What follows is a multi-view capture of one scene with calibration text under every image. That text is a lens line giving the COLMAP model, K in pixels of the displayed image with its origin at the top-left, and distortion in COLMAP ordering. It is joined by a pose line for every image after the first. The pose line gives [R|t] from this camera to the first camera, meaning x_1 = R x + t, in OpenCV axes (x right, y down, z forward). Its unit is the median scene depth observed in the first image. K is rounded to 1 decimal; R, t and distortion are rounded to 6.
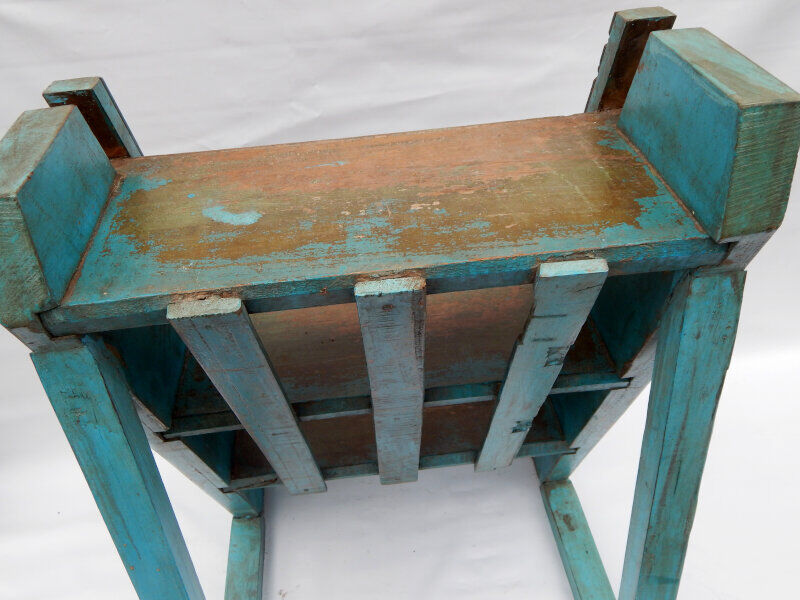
lens RADIAL K [[817.4, 0, 406.5], [0, 817.4, 299.1], [0, 0, 1]] dist [0.007614, 0.000000]
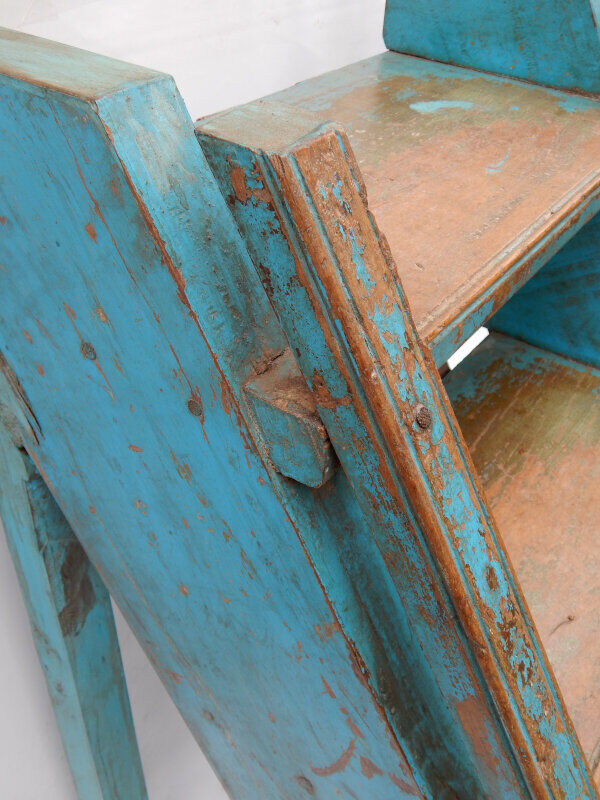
lens RADIAL K [[817.4, 0, 302.1], [0, 817.4, 402.0], [0, 0, 1]] dist [0.007614, 0.000000]
pose [[-0.642256, 0.495554, -0.584751, 0.559759], [-0.437319, 0.389628, 0.810520, -0.603072], [0.629492, 0.776284, -0.033525, 1.069230]]
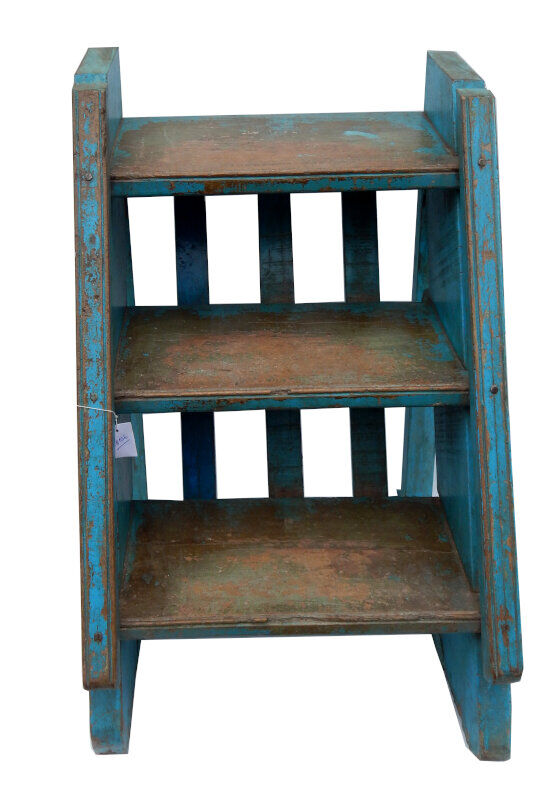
lens RADIAL K [[1005.1, 0, 227.4], [0, 1005.1, 337.8], [0, 0, 1]] dist [-0.002228, 0.000000]
pose [[-0.991843, 0.043027, 0.119987, -0.152269], [0.126068, 0.470280, 0.873467, -1.618285], [-0.018845, 0.881468, -0.471868, 2.144139]]
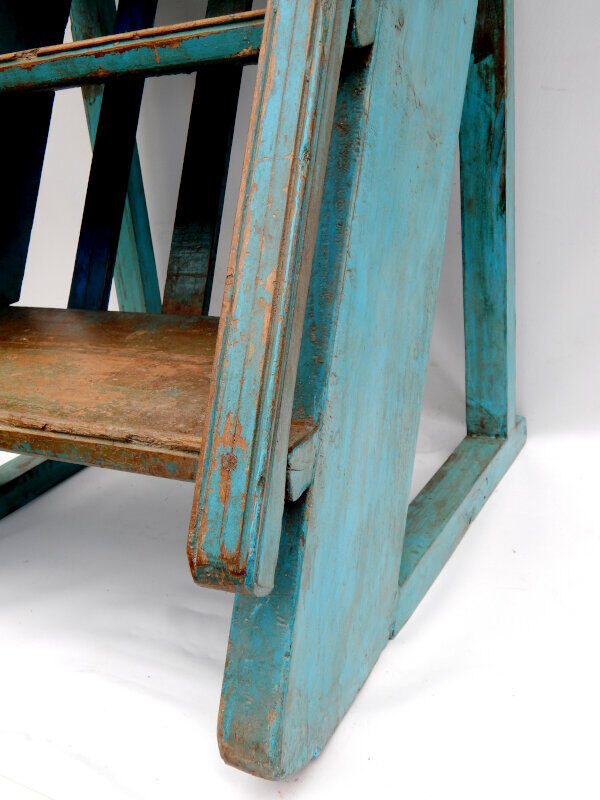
lens RADIAL K [[817.4, 0, 300.6], [0, 817.4, 403.2], [0, 0, 1]] dist [0.007614, 0.000000]
pose [[-0.816613, -0.051768, 0.574859, -0.780266], [0.452430, 0.561030, 0.693219, -0.318541], [-0.358400, 0.826175, -0.434723, 1.986737]]
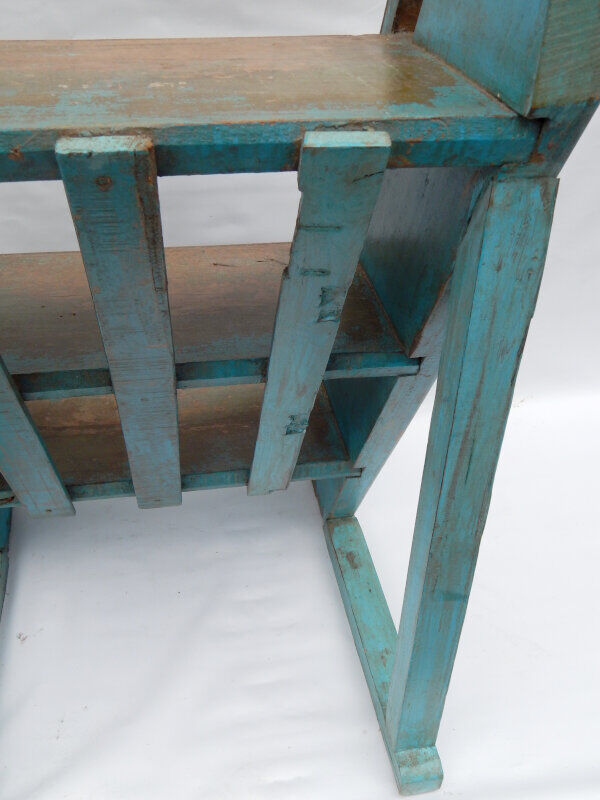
lens RADIAL K [[817.4, 0, 299.8], [0, 817.4, 400.6], [0, 0, 1]] dist [0.007614, 0.000000]
pose [[0.993857, 0.030308, 0.106441, 0.065151], [-0.030573, 0.999532, 0.000859, 0.161893], [-0.106366, -0.004108, 0.994319, 0.179078]]
